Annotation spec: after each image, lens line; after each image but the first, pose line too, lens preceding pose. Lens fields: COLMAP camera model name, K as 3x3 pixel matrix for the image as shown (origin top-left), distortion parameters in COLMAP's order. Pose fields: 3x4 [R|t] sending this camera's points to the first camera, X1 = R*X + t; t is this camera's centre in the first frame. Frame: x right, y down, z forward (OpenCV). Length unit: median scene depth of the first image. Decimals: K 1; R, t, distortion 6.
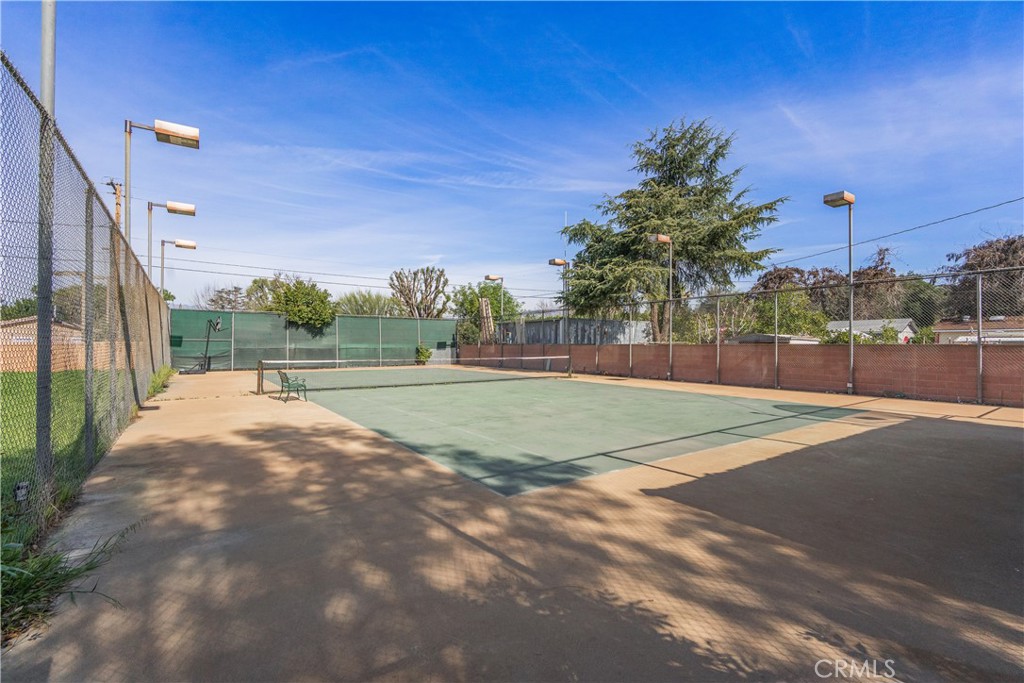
lens RADIAL K [[462.9, 0, 515.9], [0, 462.9, 339.6], [0, 0, 1]] dist [-0.000530, -0.000635]
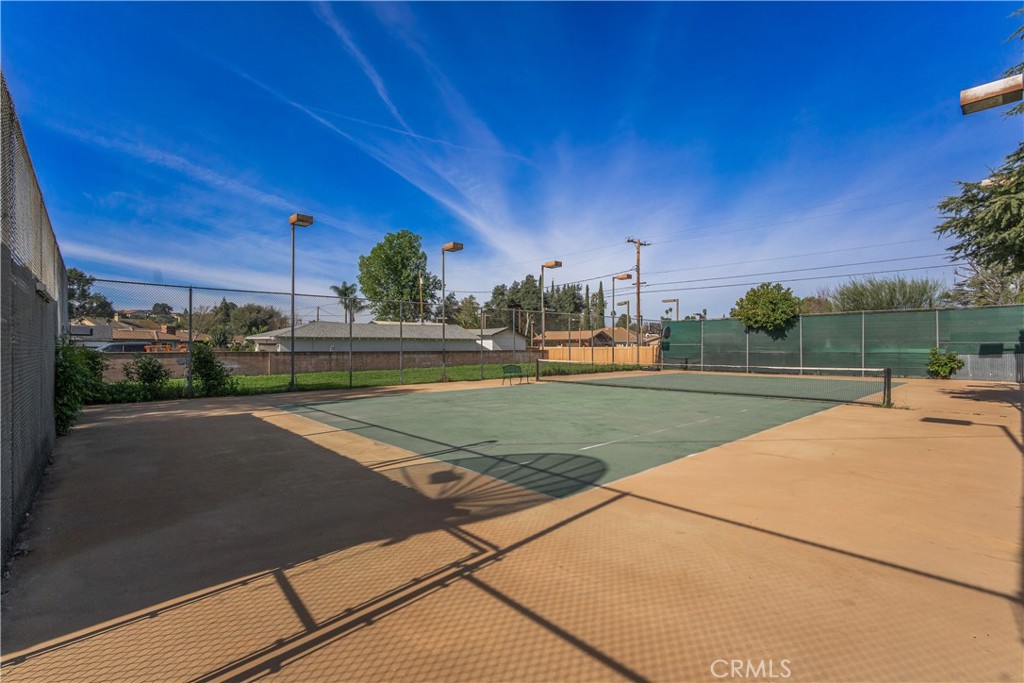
lens RADIAL K [[462.9, 0, 515.9], [0, 462.9, 339.6], [0, 0, 1]] dist [-0.000530, -0.000635]
pose [[0.106457, -0.017310, -0.994167, 0.444989], [0.013864, 0.999777, -0.015923, 0.000766], [0.994221, -0.012088, 0.106673, 0.362970]]
